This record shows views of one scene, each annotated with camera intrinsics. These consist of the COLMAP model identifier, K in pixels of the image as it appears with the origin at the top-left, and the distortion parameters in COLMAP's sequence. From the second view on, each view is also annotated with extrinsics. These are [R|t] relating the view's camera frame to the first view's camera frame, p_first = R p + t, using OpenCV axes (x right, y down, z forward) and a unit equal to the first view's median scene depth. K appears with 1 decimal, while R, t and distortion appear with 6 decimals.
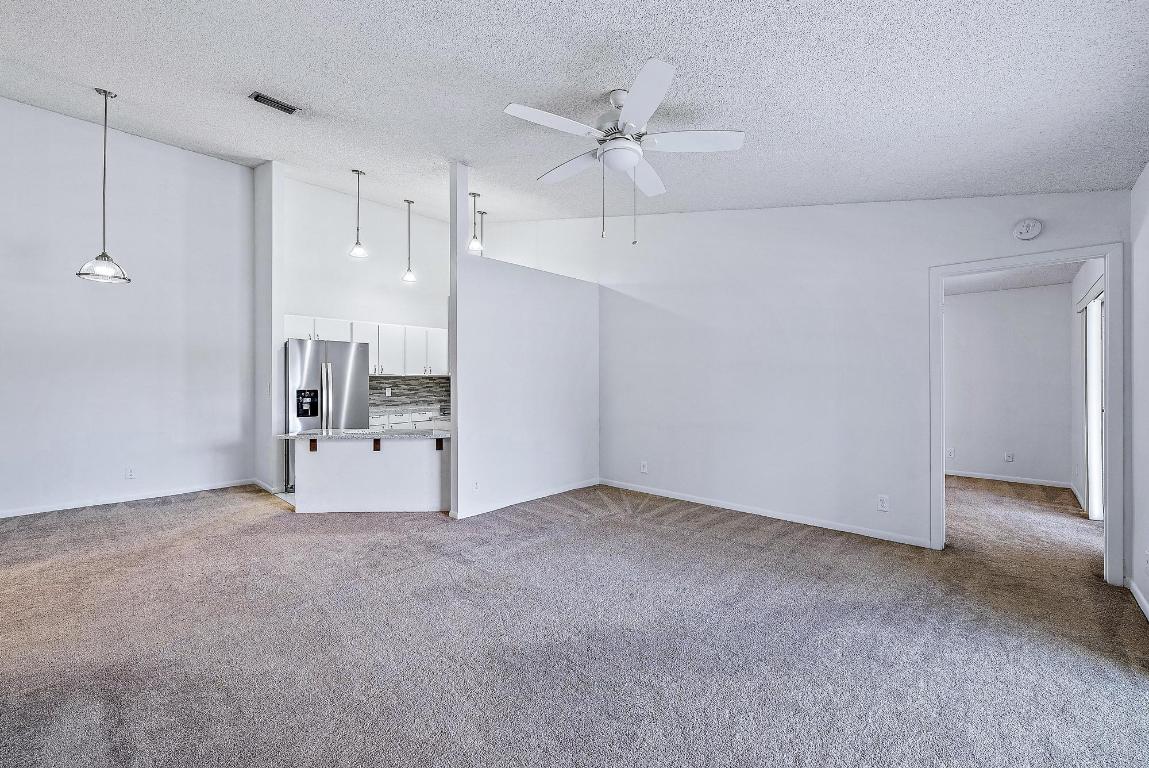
lens RADIAL K [[464.4, 0, 575.2], [0, 464.4, 384.8], [0, 0, 1]] dist [-0.000606, -0.000066]
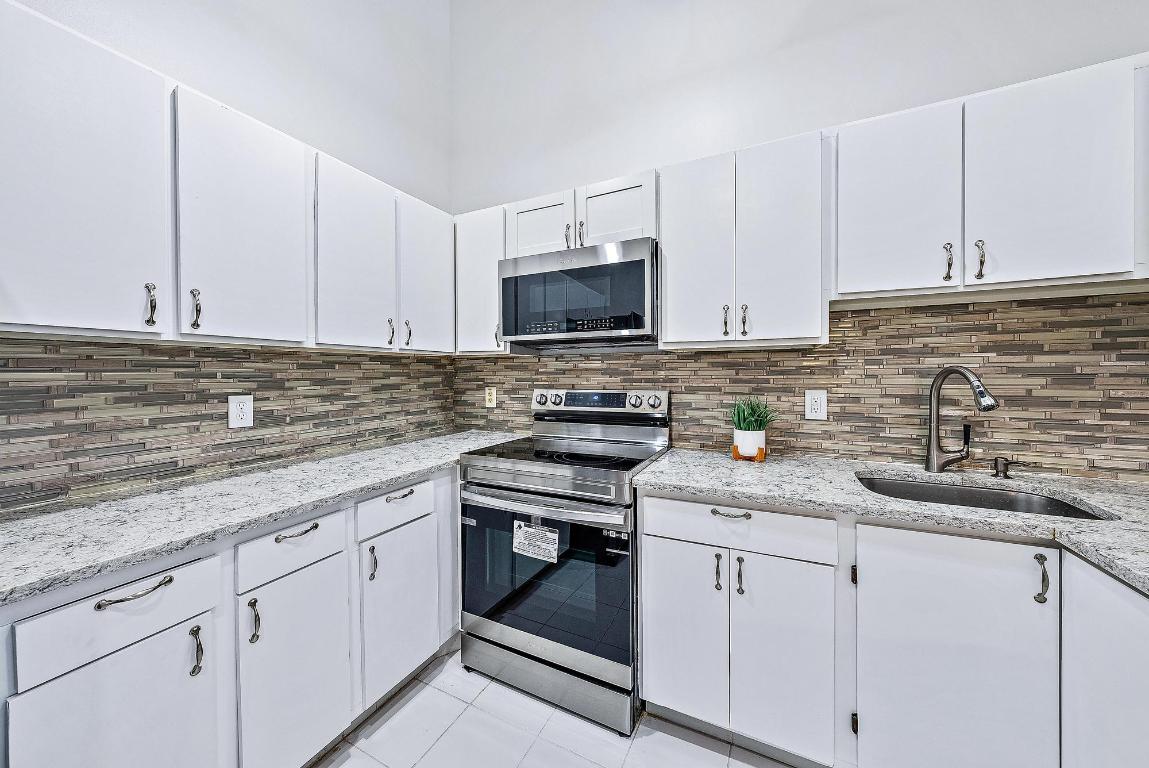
lens RADIAL K [[398.4, 0, 573.1], [0, 398.4, 377.2], [0, 0, 1]] dist [-0.002570, -0.000087]
pose [[0.955105, -0.000671, 0.296268, -0.285988], [-0.002317, 0.999950, 0.009735, -0.005450], [-0.296260, -0.009984, 0.955055, 0.721323]]
